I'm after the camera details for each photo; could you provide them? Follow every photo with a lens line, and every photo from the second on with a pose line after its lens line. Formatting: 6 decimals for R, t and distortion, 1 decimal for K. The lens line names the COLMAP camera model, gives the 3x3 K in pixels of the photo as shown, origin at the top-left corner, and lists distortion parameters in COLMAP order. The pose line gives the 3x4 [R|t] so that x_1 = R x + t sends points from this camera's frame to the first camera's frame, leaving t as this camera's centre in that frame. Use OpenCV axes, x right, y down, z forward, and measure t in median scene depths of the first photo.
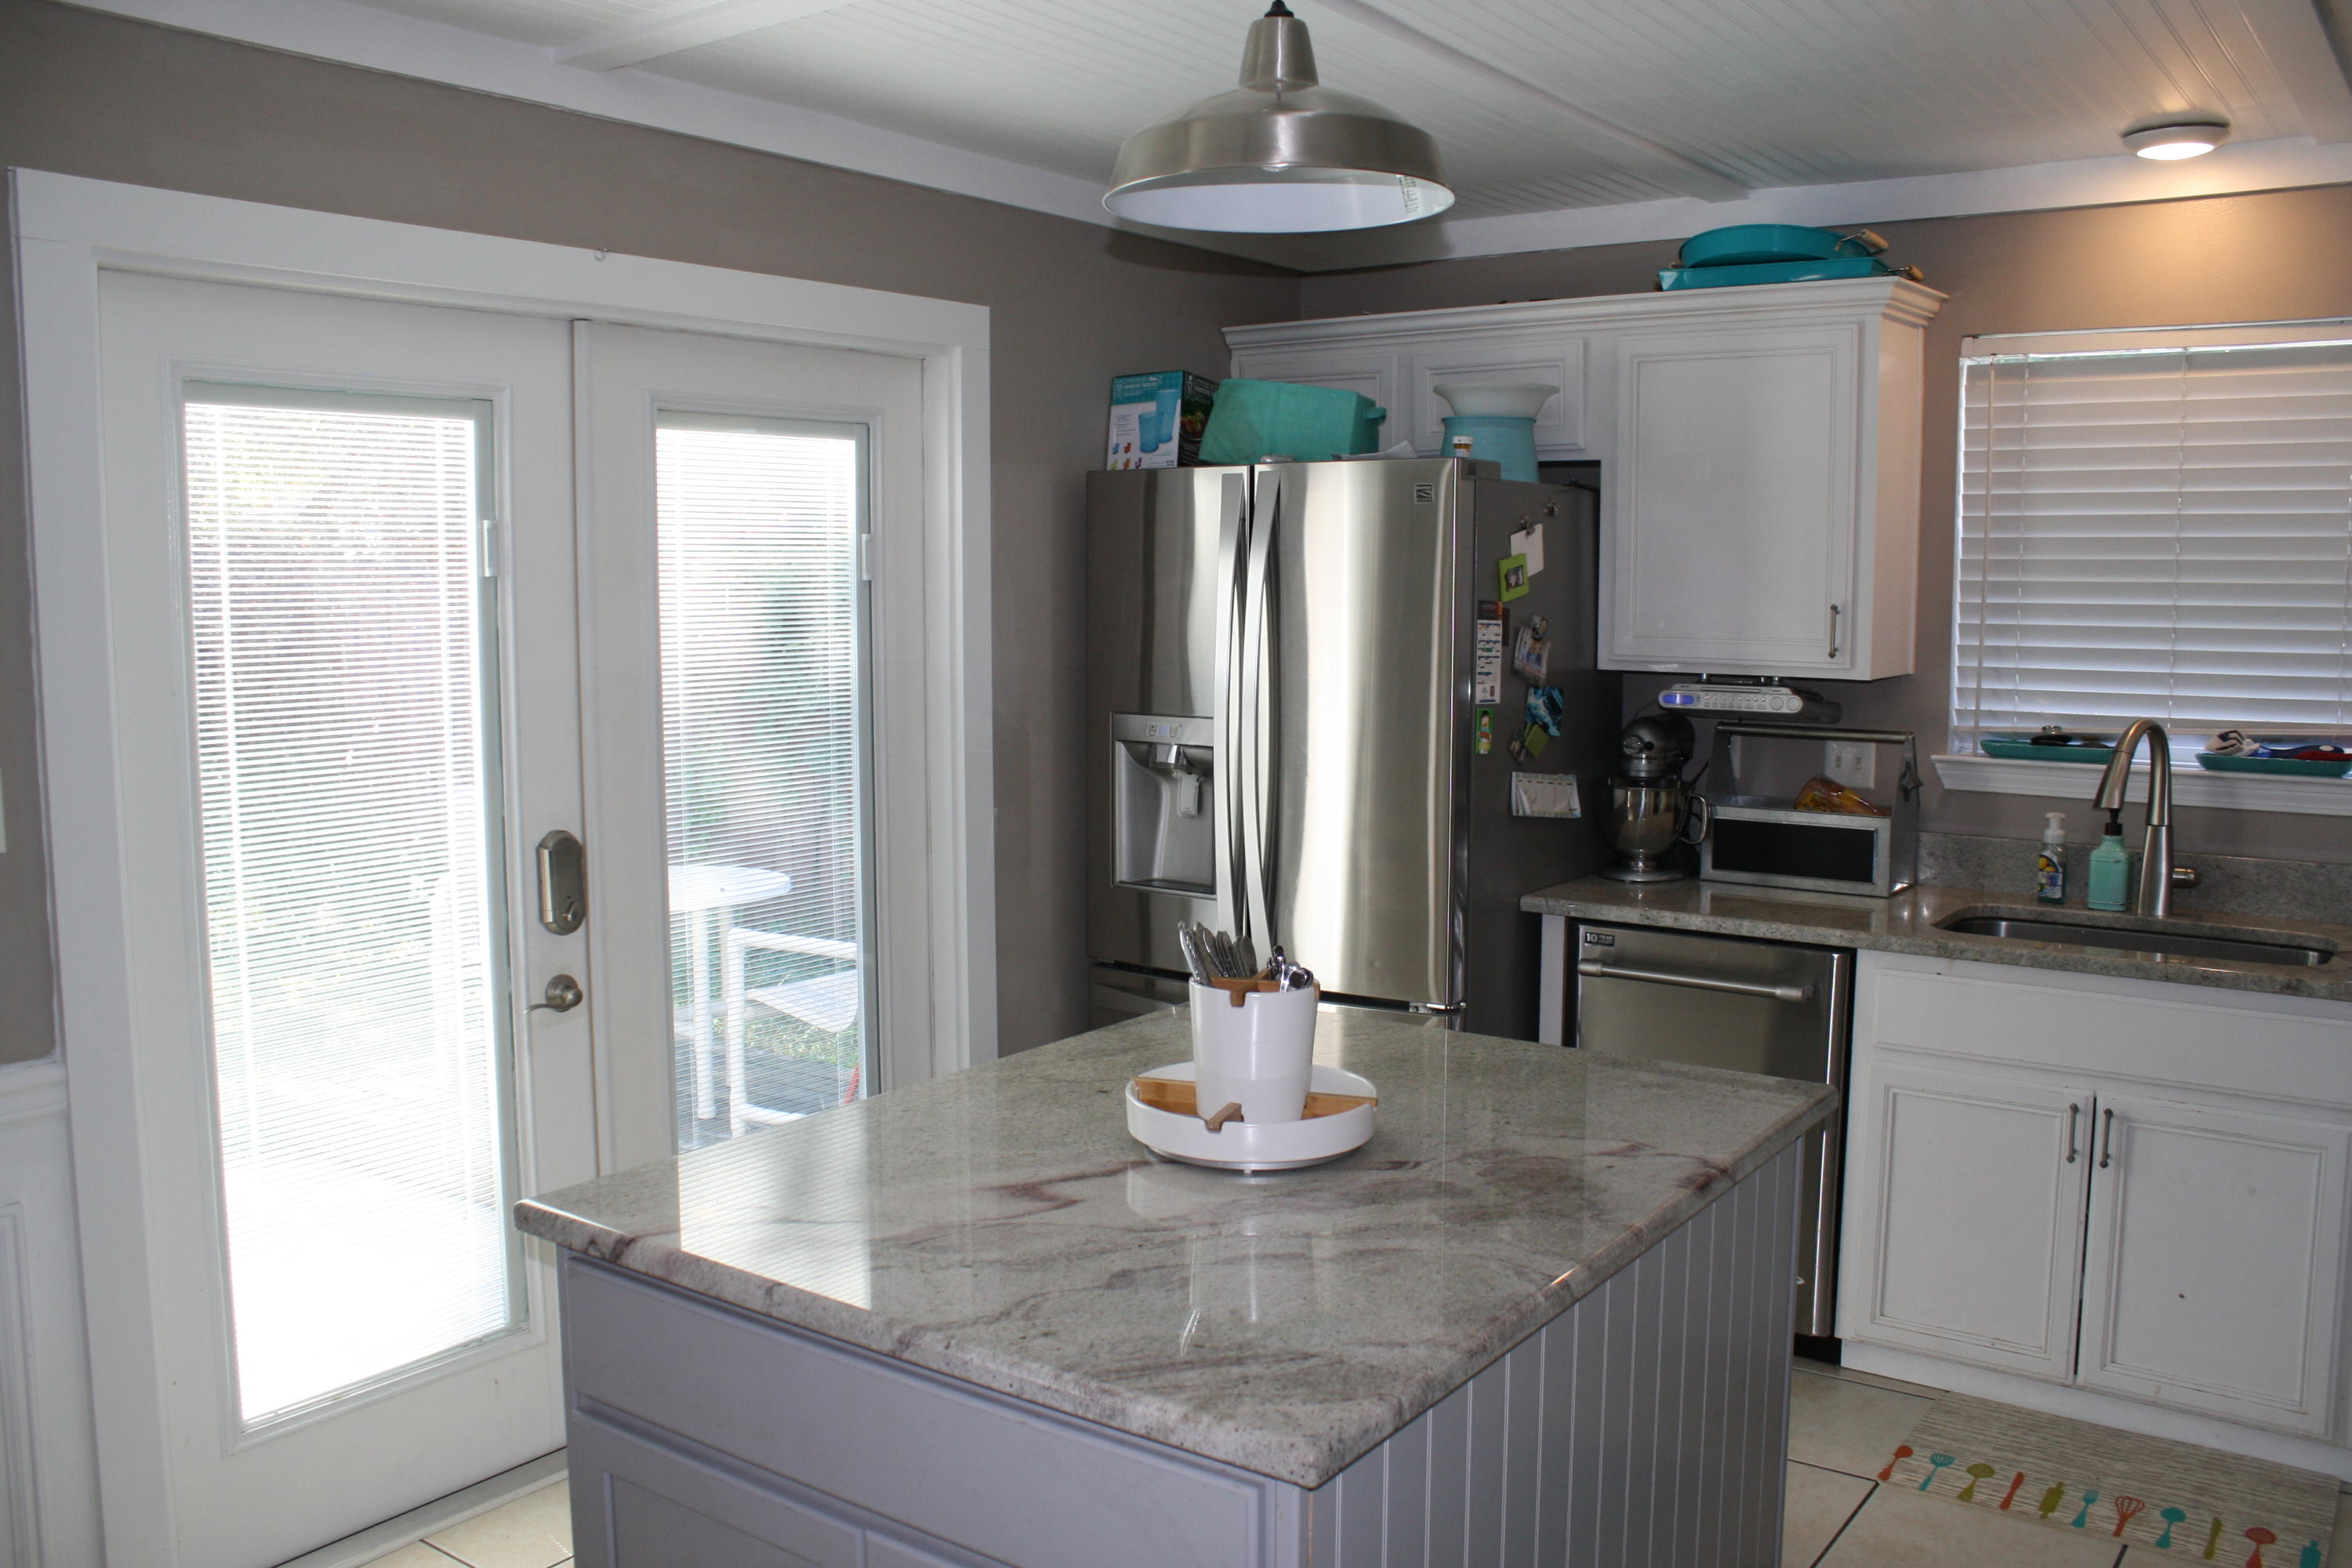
lens RADIAL K [[1963.1, 0, 1177.7], [0, 1963.1, 776.9], [0, 0, 1]] dist [-0.165803, 0.142308]
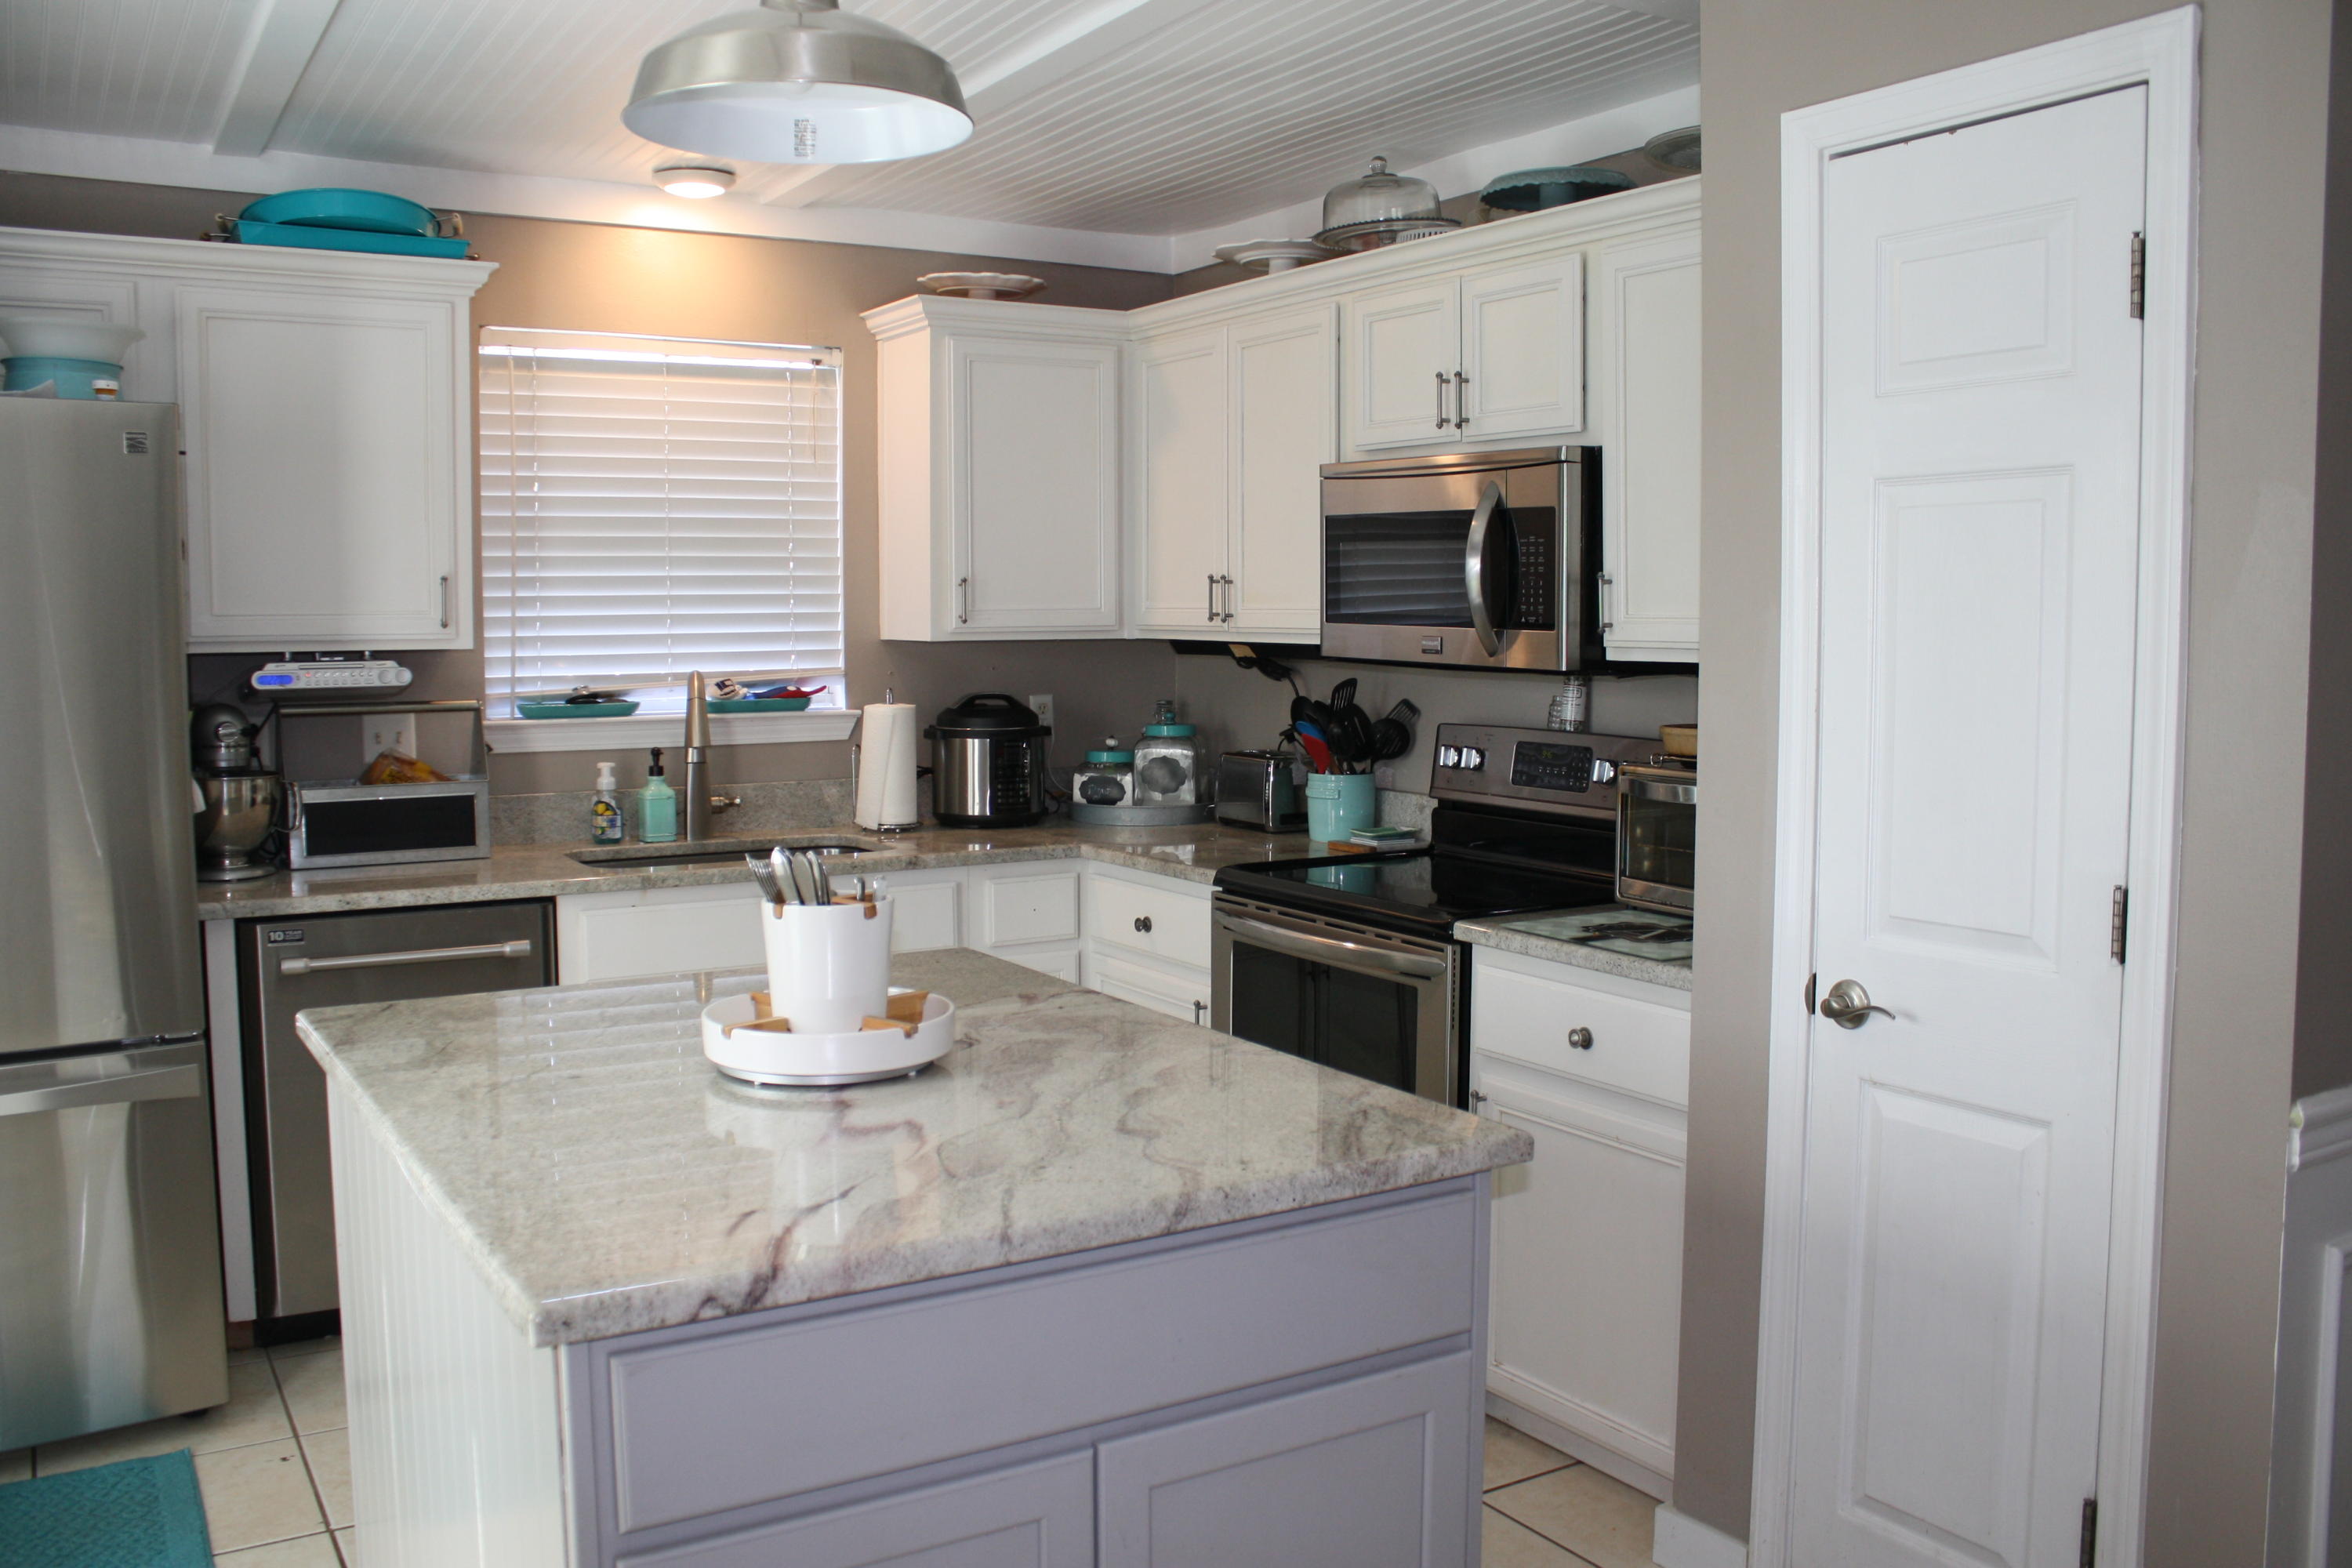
lens RADIAL K [[1963.1, 0, 1177.7], [0, 1963.1, 776.9], [0, 0, 1]] dist [-0.165803, 0.142308]
pose [[0.386854, -0.080681, 0.918605, -0.448005], [0.099358, 0.994013, 0.045462, 0.009022], [-0.916773, 0.073684, 0.392554, 0.249831]]
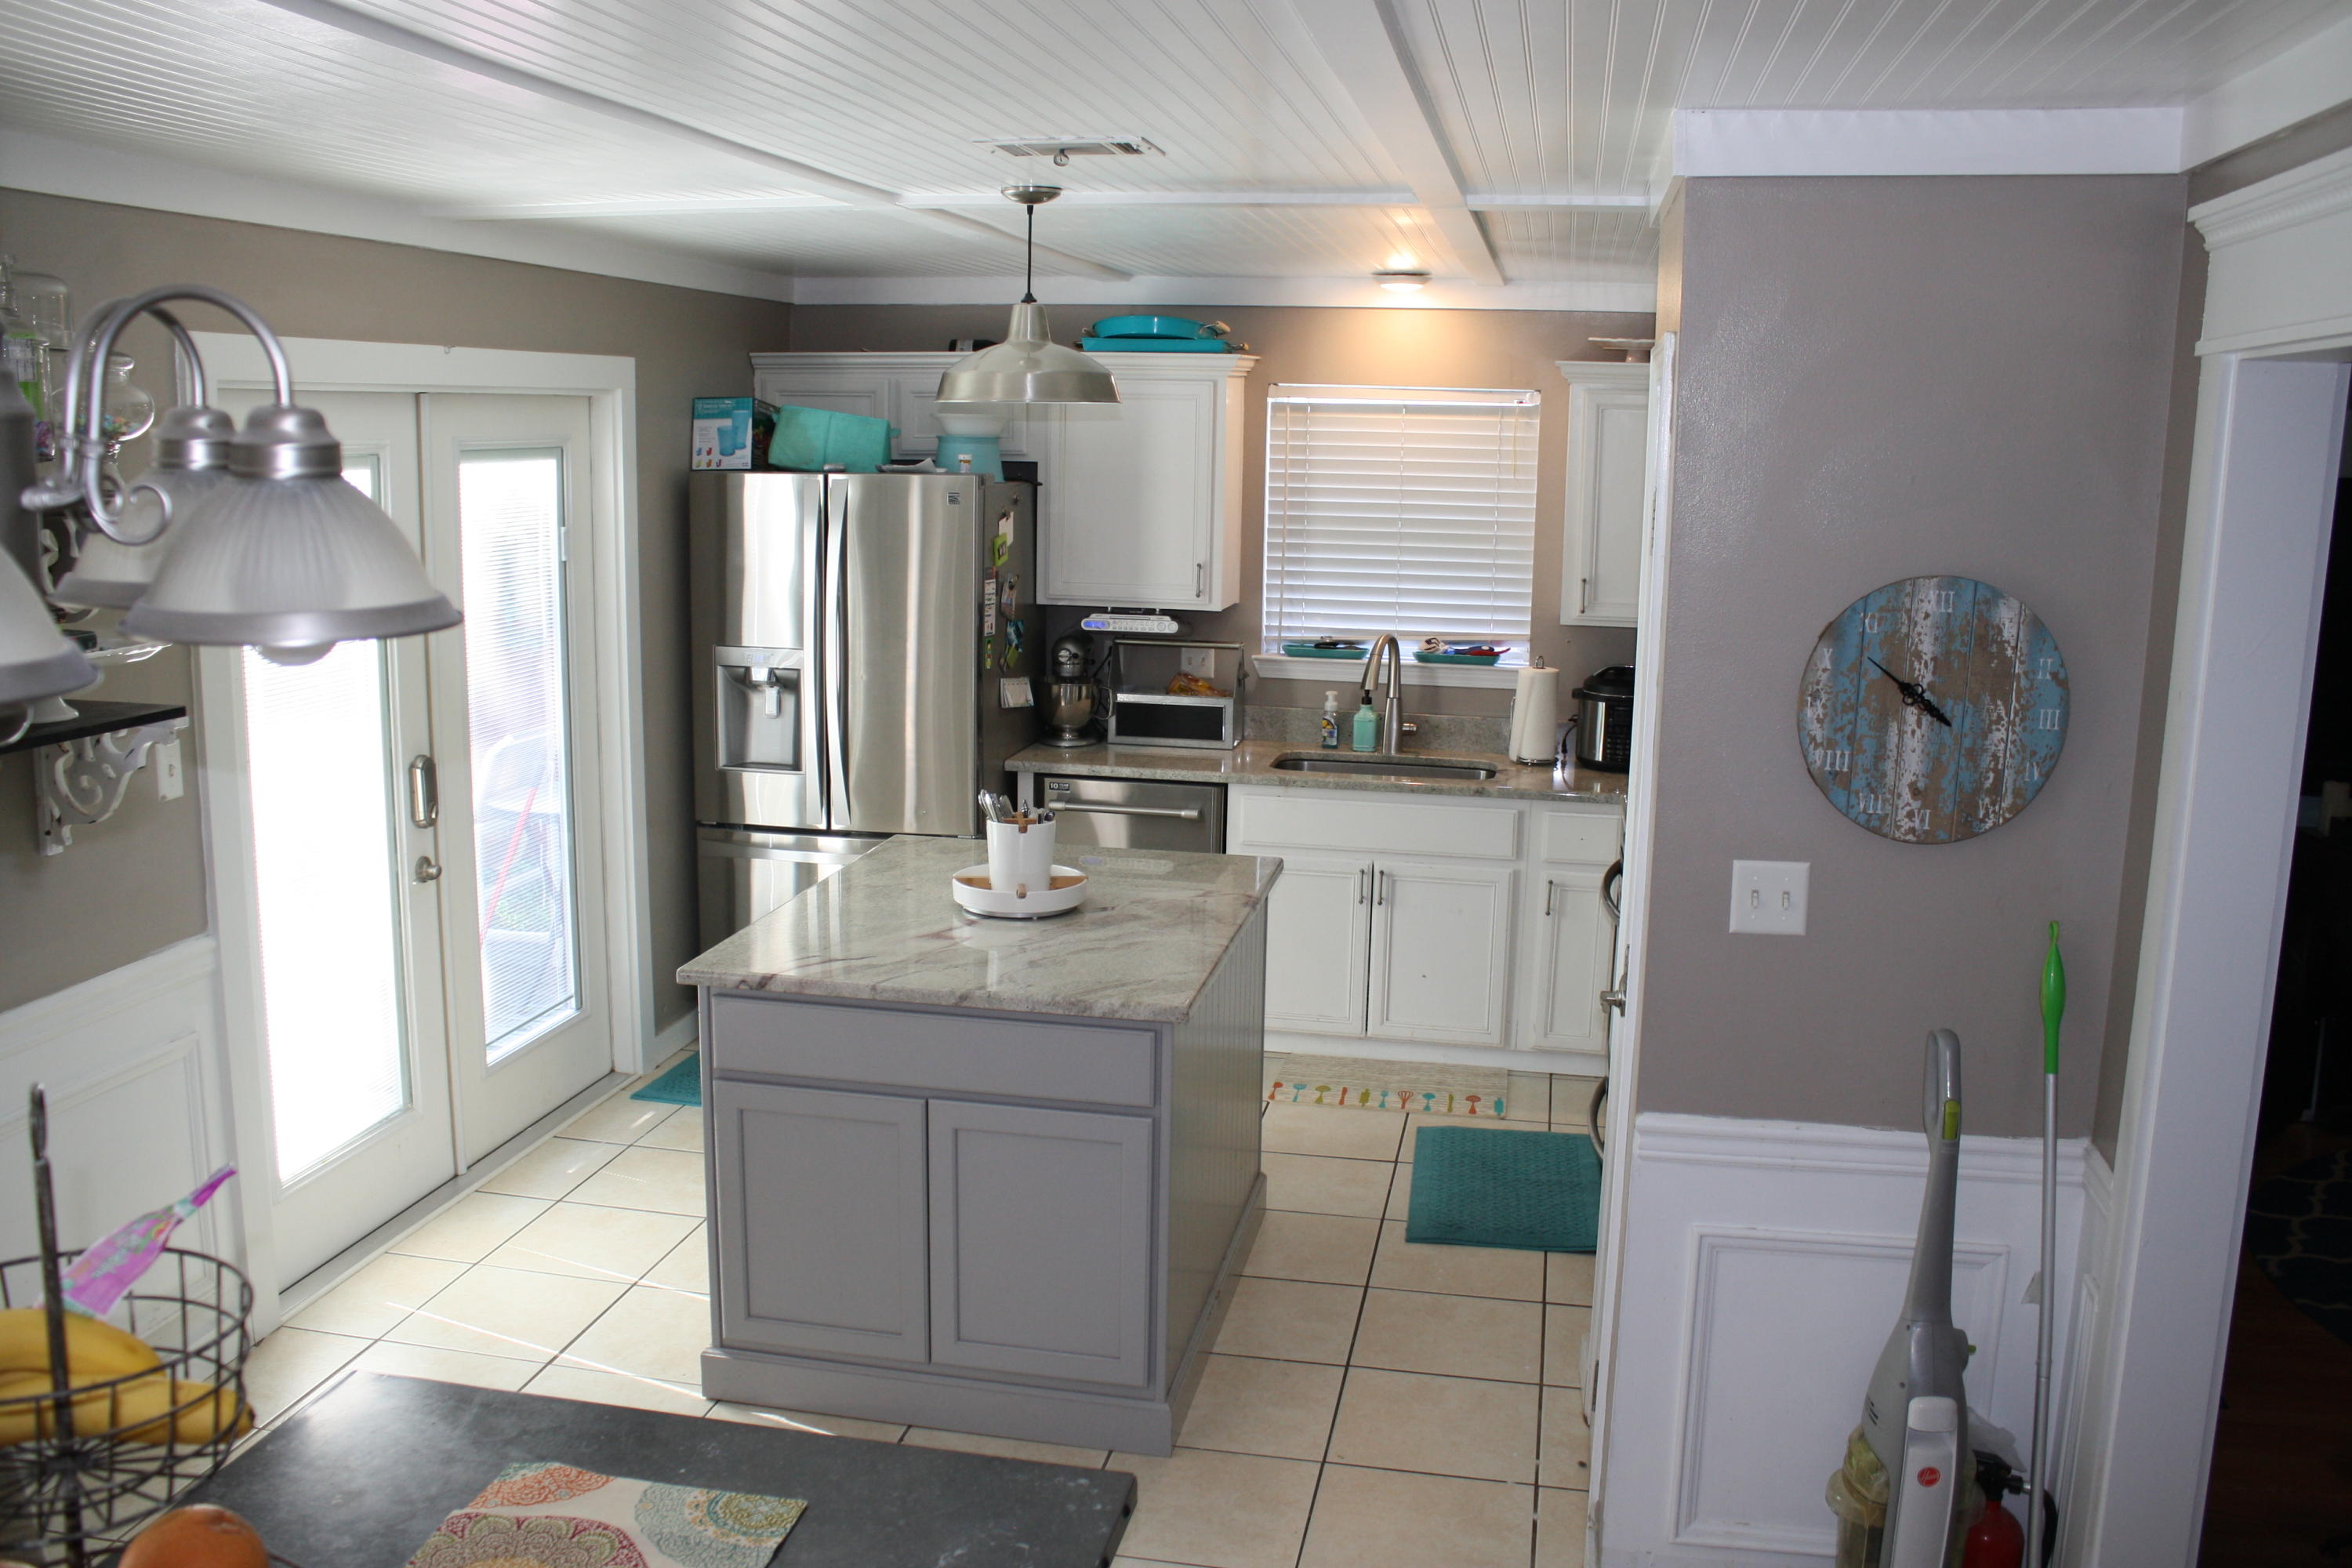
lens RADIAL K [[1963.1, 0, 1177.7], [0, 1963.1, 776.9], [0, 0, 1]] dist [-0.165803, 0.142308]
pose [[0.906470, -0.059442, 0.418066, -0.340997], [0.026664, 0.996124, 0.083819, -0.050271], [-0.421428, -0.064832, 0.904541, -0.425204]]
